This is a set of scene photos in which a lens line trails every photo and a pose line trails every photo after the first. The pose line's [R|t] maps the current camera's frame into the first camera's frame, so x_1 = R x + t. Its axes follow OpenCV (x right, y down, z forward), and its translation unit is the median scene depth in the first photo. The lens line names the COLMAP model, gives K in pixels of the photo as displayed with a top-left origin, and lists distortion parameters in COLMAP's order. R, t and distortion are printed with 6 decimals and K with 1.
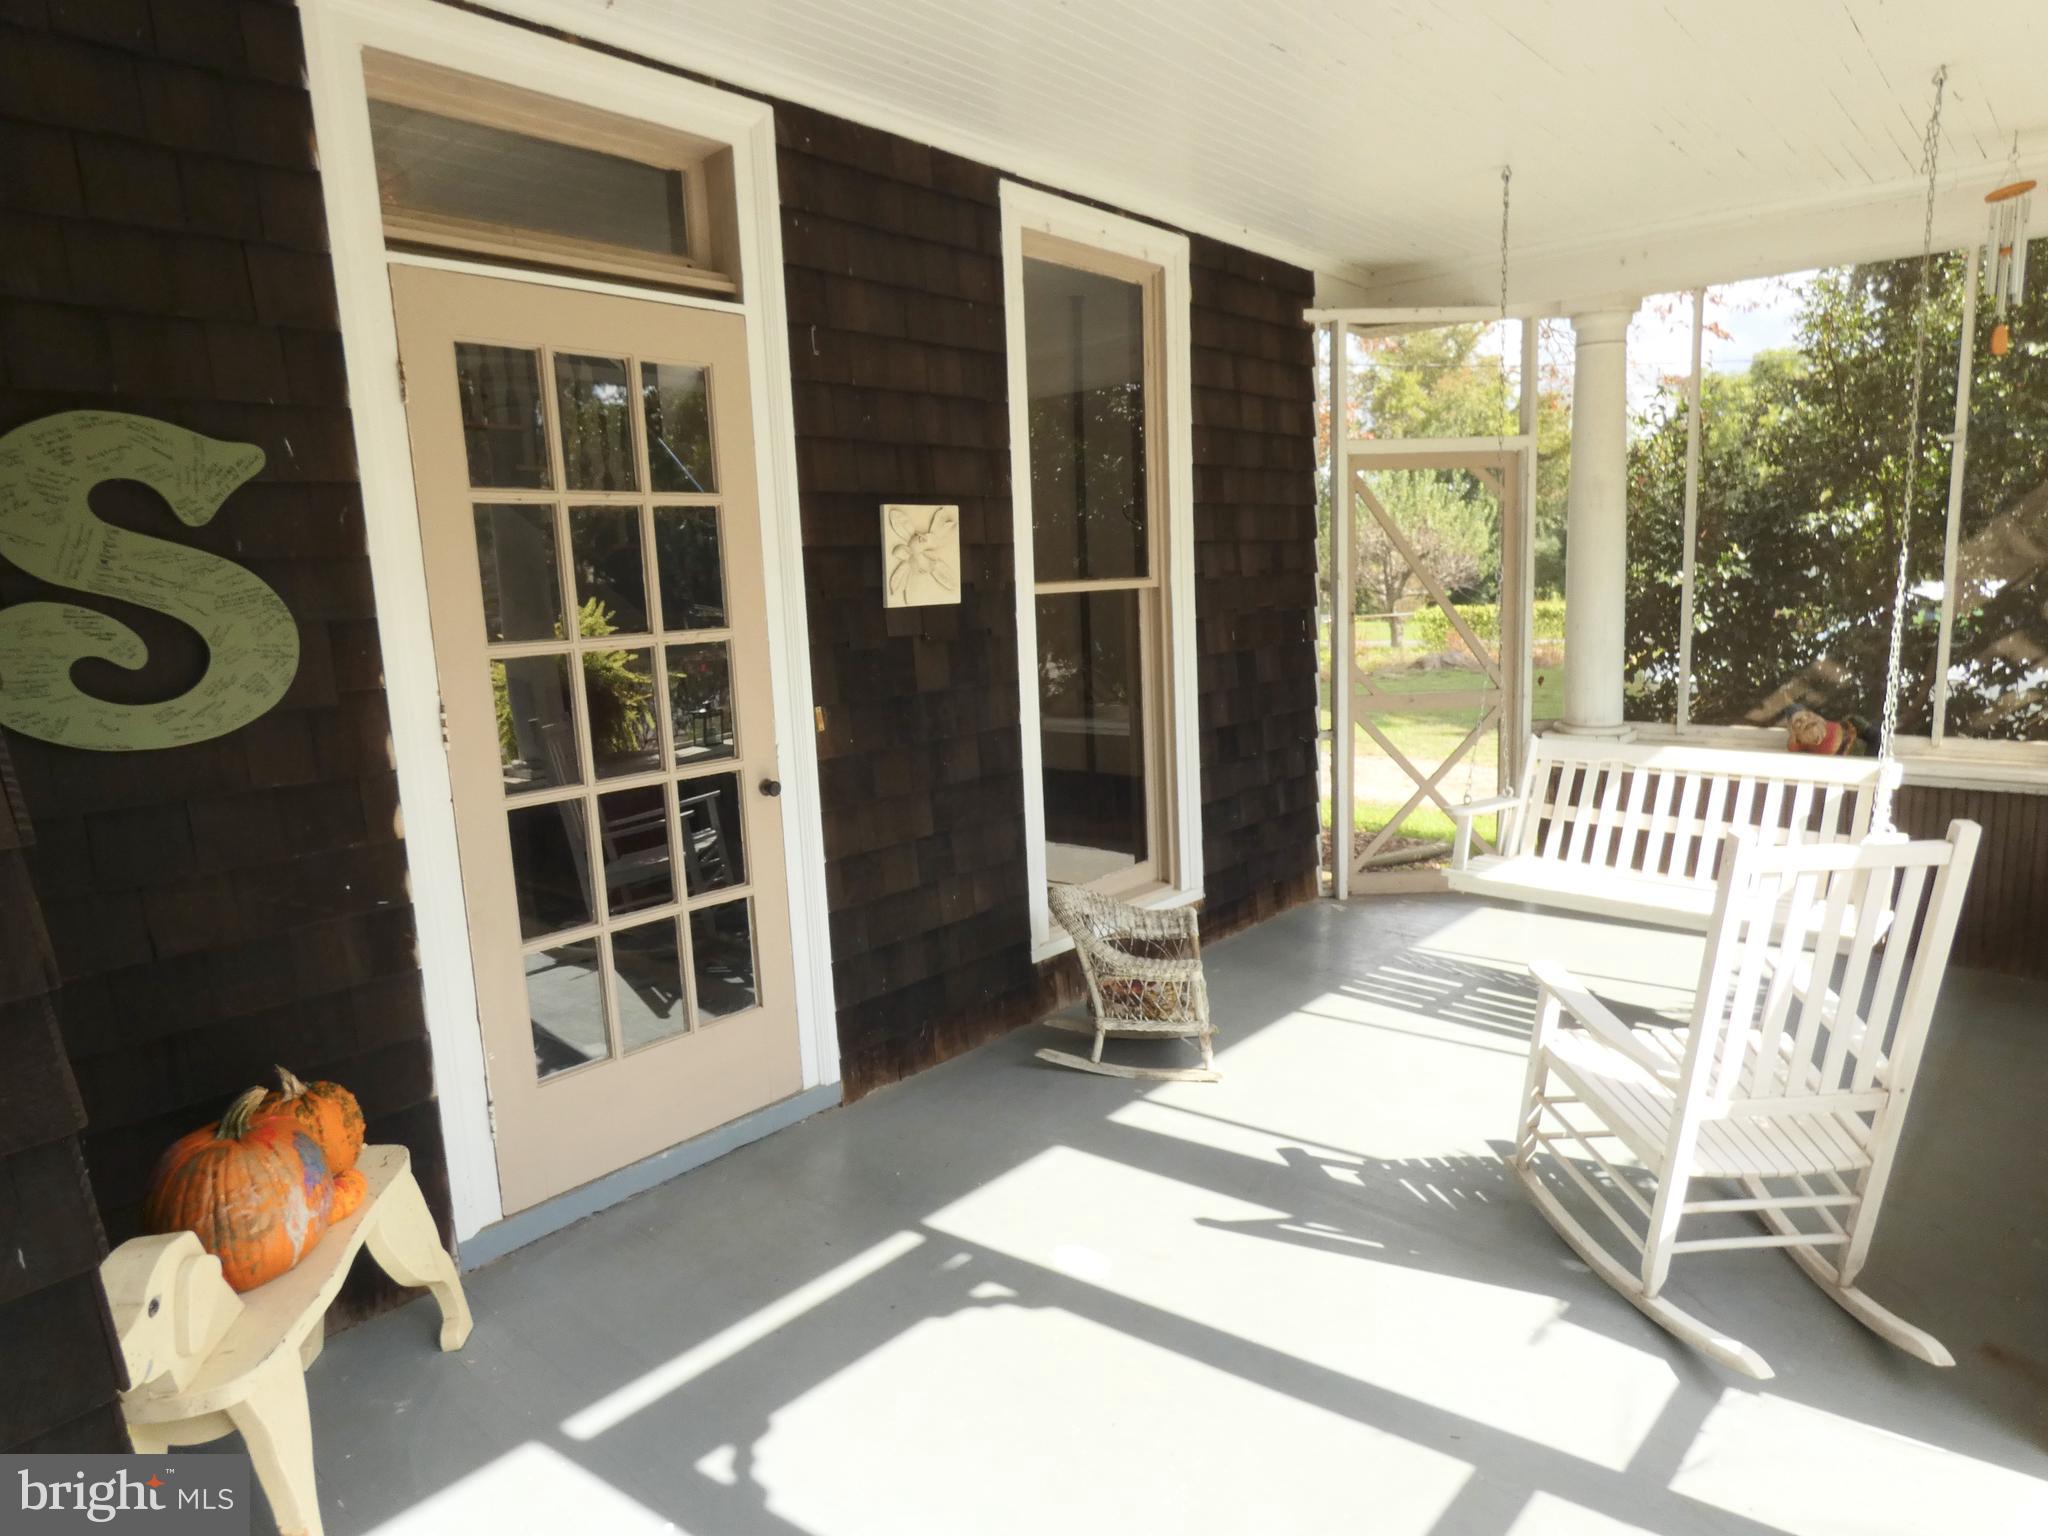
lens RADIAL K [[1238.7, 0, 1026.5], [0, 1238.7, 770.8], [0, 0, 1]] dist [0.007503, 0.002507]
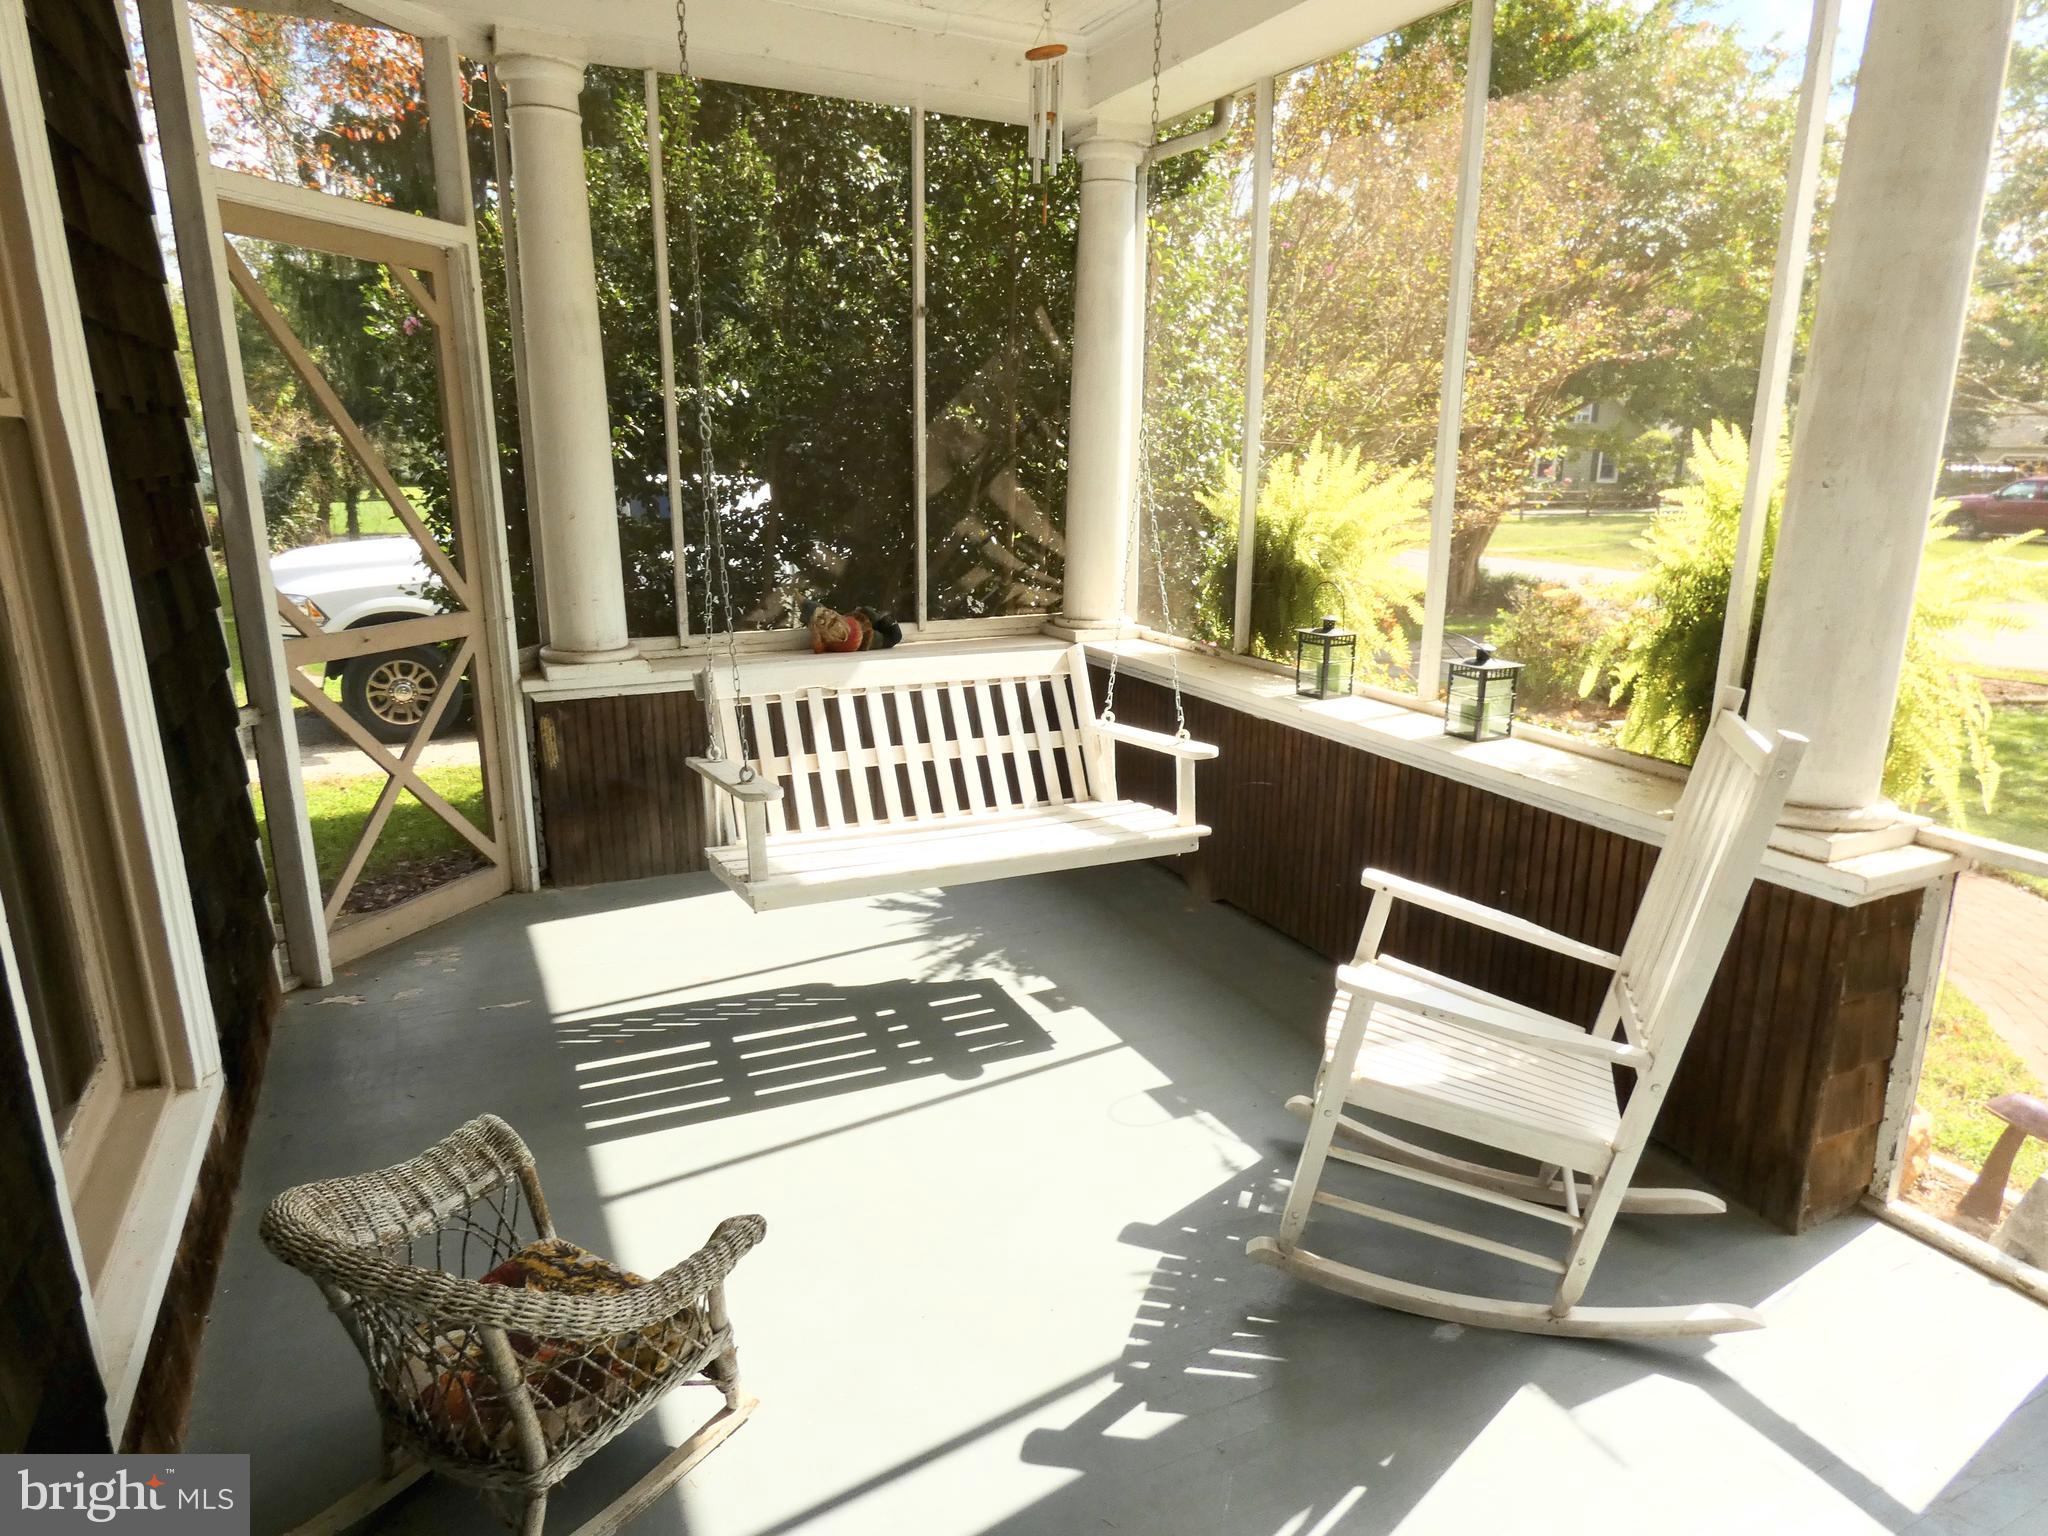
lens RADIAL K [[1238.7, 0, 1023.9], [0, 1238.7, 771.1], [0, 0, 1]] dist [0.007503, 0.002507]
pose [[0.362527, -0.191201, 0.912149, -0.206879], [0.124995, 0.979862, 0.155717, -0.066960], [-0.923553, 0.057563, 0.379125, 0.673610]]
